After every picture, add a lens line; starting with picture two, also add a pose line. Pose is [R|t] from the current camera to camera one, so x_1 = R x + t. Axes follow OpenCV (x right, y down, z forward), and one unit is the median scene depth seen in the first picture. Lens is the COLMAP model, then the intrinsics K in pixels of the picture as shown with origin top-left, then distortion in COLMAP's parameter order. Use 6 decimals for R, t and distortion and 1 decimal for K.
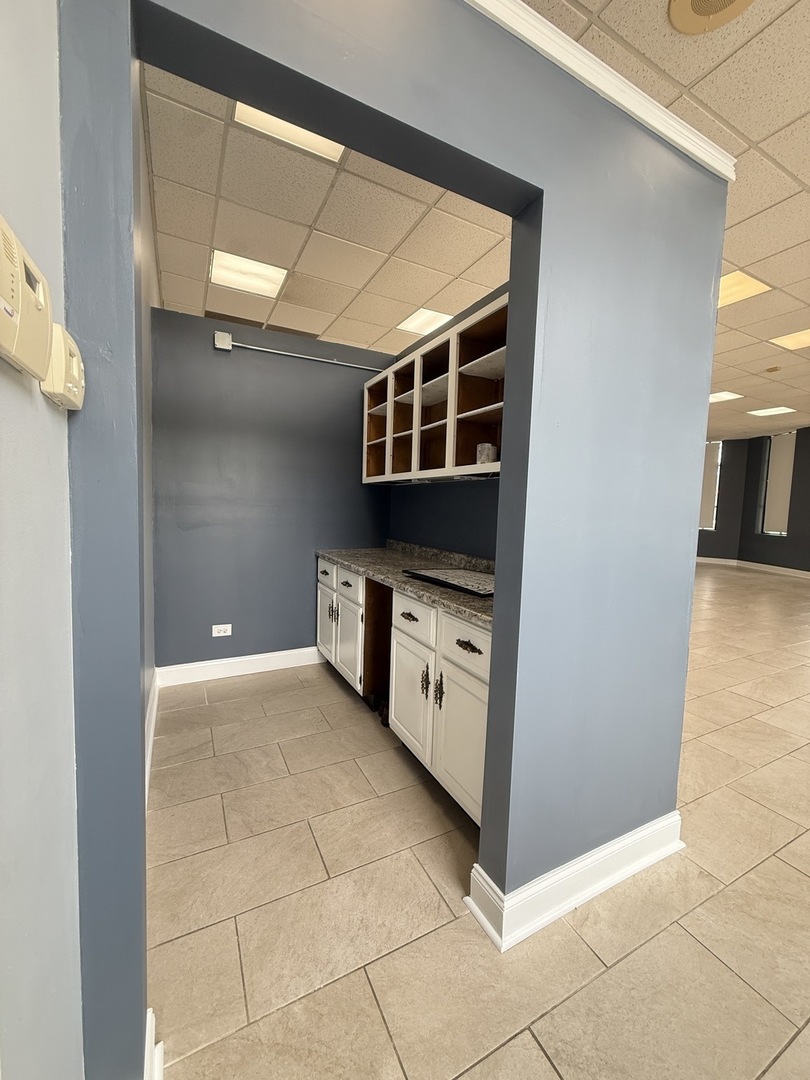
lens RADIAL K [[428.5, 0, 407.4], [0, 428.5, 537.6], [0, 0, 1]] dist [0.000638, 0.000043]
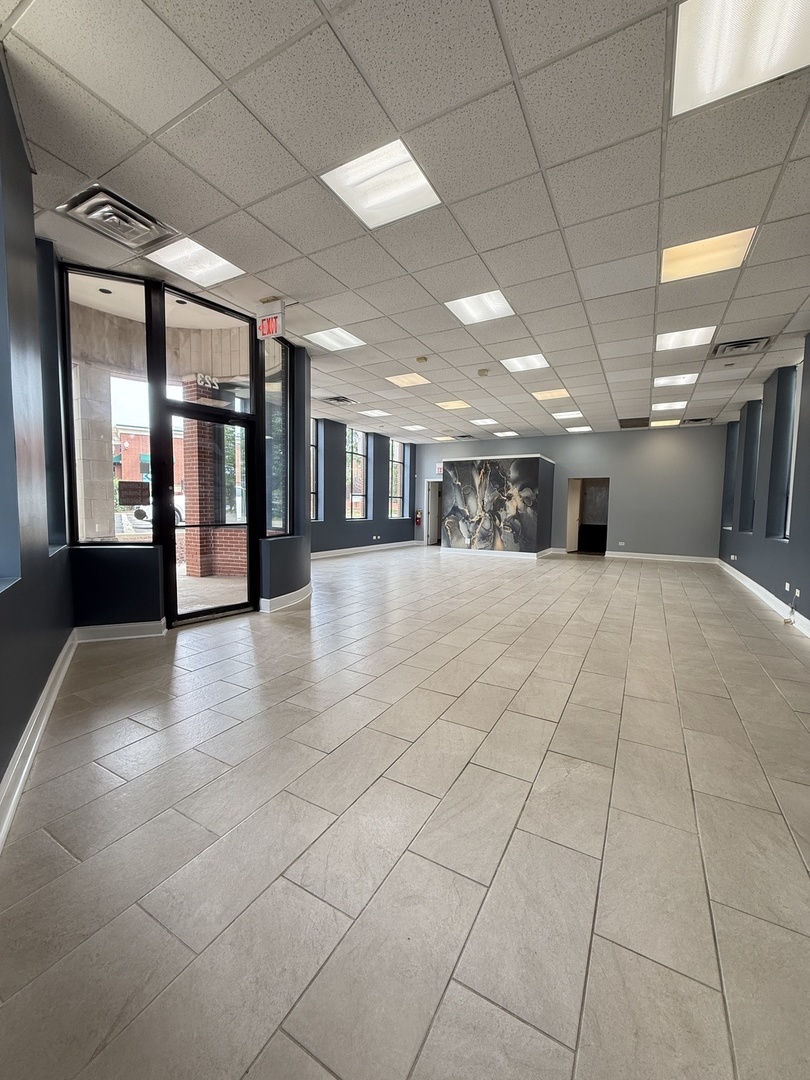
lens RADIAL K [[428.5, 0, 403.7], [0, 428.5, 539.0], [0, 0, 1]] dist [0.000638, 0.000043]
pose [[0.840151, -0.058229, 0.539217, 0.637541], [0.047202, 0.998298, 0.034259, -0.025612], [-0.540294, -0.003330, 0.841470, 0.708711]]
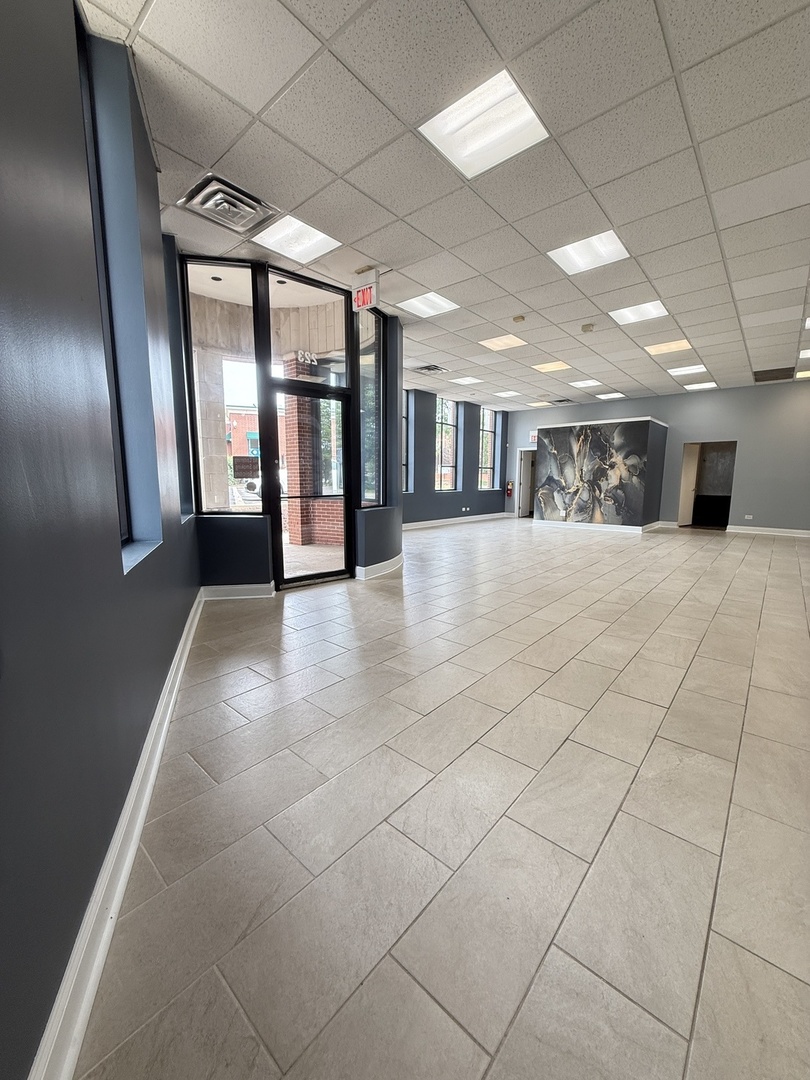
lens RADIAL K [[428.5, 0, 403.7], [0, 428.5, 539.1], [0, 0, 1]] dist [0.000638, 0.000043]
pose [[0.931833, -0.078023, 0.354399, 0.619617], [0.049188, 0.994756, 0.089671, -0.021084], [-0.359537, -0.066126, 0.930785, 0.722466]]
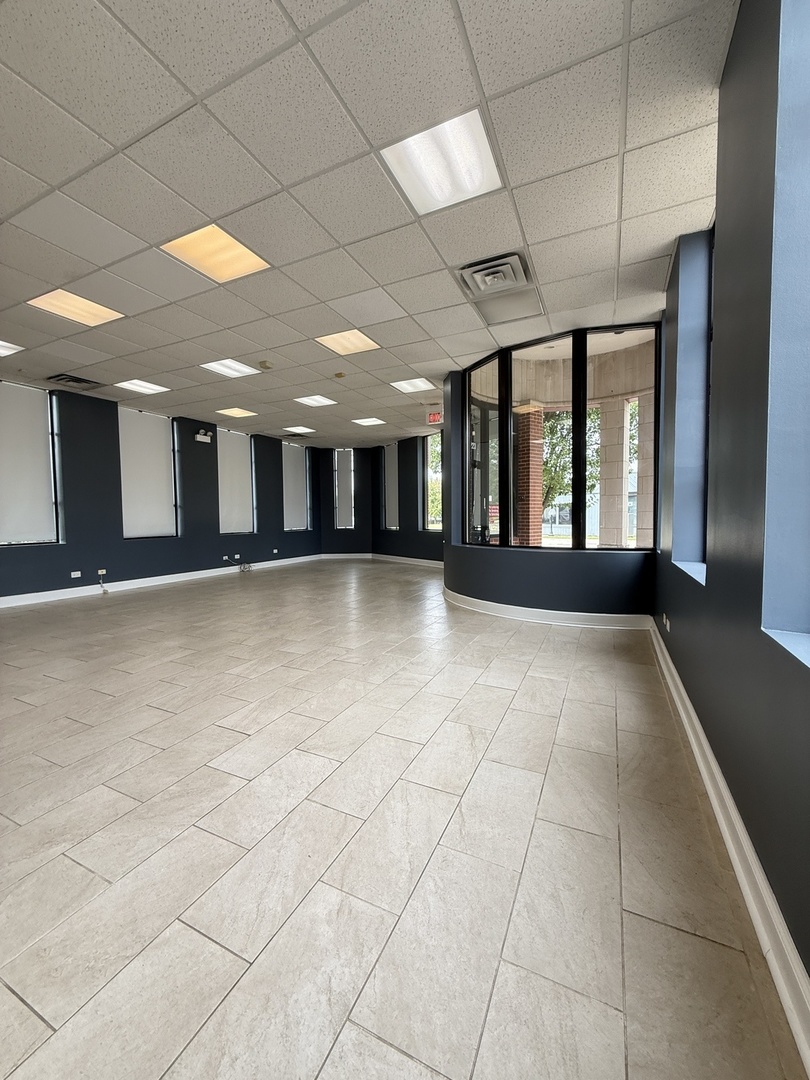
lens RADIAL K [[428.5, 0, 403.8], [0, 428.5, 537.5], [0, 0, 1]] dist [0.000638, 0.000043]
pose [[0.795950, -0.068468, 0.601478, 0.871719], [0.079050, 0.996831, 0.008864, 0.038039], [-0.600179, 0.040492, 0.798840, 0.194689]]
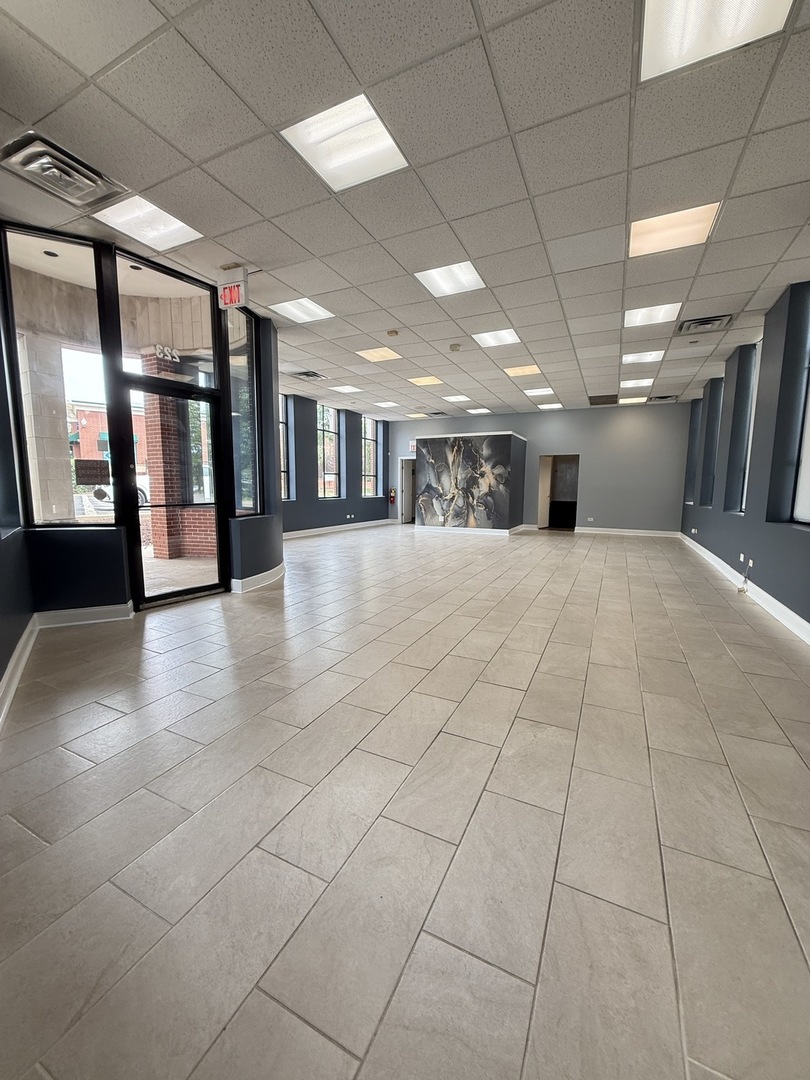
lens RADIAL K [[428.5, 0, 403.8], [0, 428.5, 539.0], [0, 0, 1]] dist [0.000638, 0.000043]
pose [[0.806311, -0.097835, 0.583344, 0.646232], [0.058122, 0.994558, 0.086465, -0.018647], [-0.588629, -0.035813, 0.807610, 0.702897]]
